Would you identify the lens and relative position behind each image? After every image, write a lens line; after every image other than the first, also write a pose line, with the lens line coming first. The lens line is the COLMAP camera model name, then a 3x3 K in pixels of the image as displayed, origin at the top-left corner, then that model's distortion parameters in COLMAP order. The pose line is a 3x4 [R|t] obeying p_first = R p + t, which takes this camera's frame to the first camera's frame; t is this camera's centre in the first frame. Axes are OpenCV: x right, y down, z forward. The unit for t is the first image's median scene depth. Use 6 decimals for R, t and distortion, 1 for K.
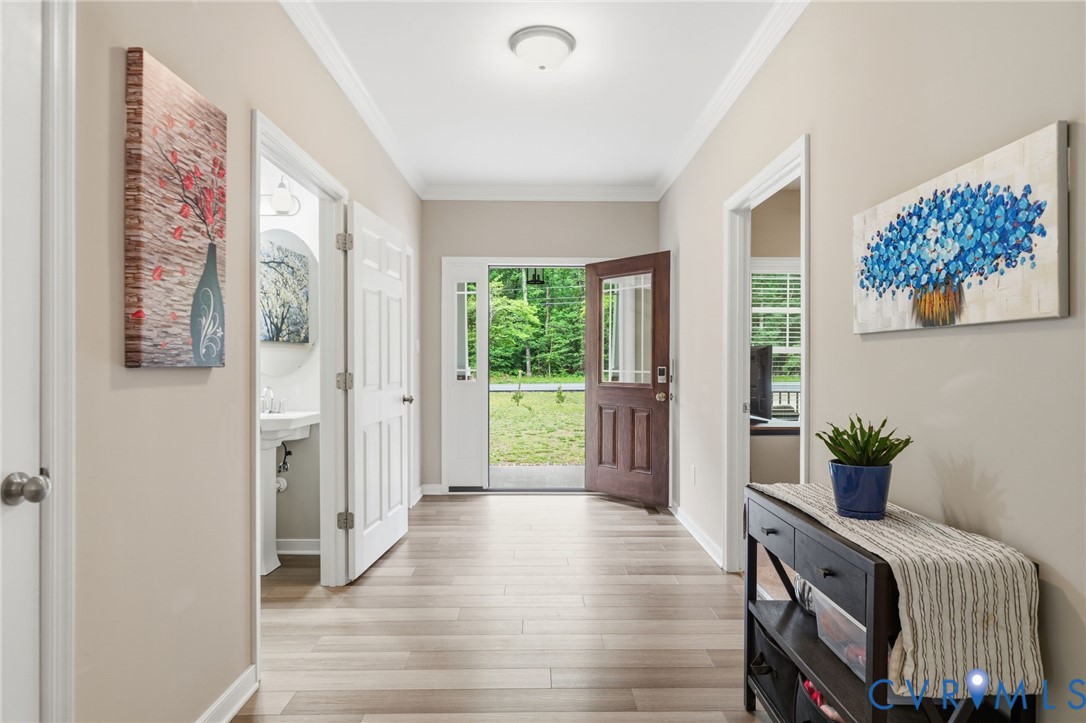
lens RADIAL K [[590.9, 0, 543.0], [0, 590.9, 361.5], [0, 0, 1]] dist [-0.000996, -0.000256]
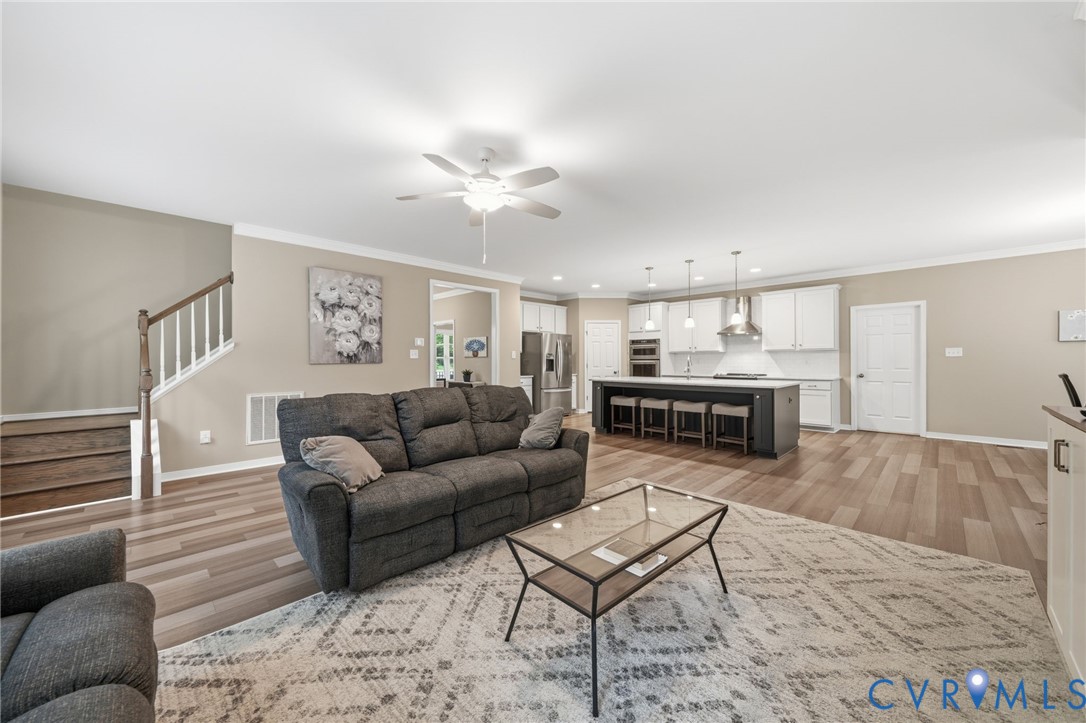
lens RADIAL K [[401.1, 0, 536.7], [0, 401.1, 360.5], [0, 0, 1]] dist [-0.000441, -0.000052]
pose [[0.726341, -0.006564, 0.687303, -1.132059], [0.006133, 0.999976, 0.003069, -0.010892], [-0.687307, 0.001986, 0.726365, -1.614764]]
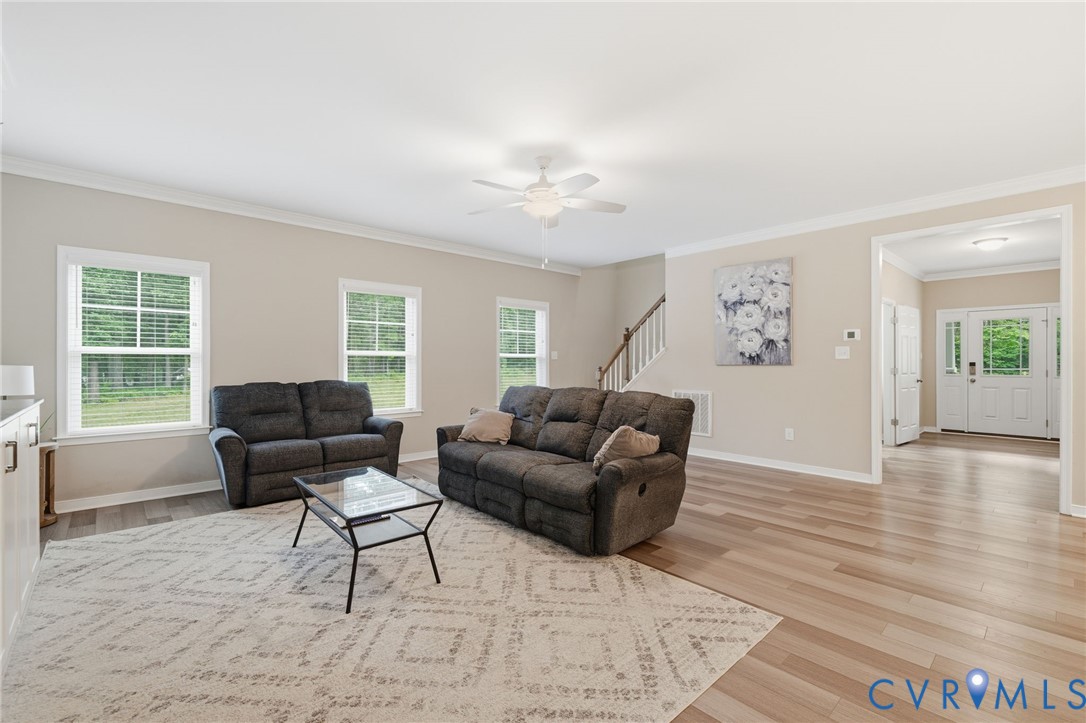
lens RADIAL K [[471.0, 0, 551.4], [0, 471.0, 361.8], [0, 0, 1]] dist [0.001533, 0.000383]
pose [[0.669372, -0.003044, -0.742921, 0.218638], [0.000857, 0.999994, -0.003325, -0.005333], [0.742927, 0.001588, 0.669371, -1.600699]]
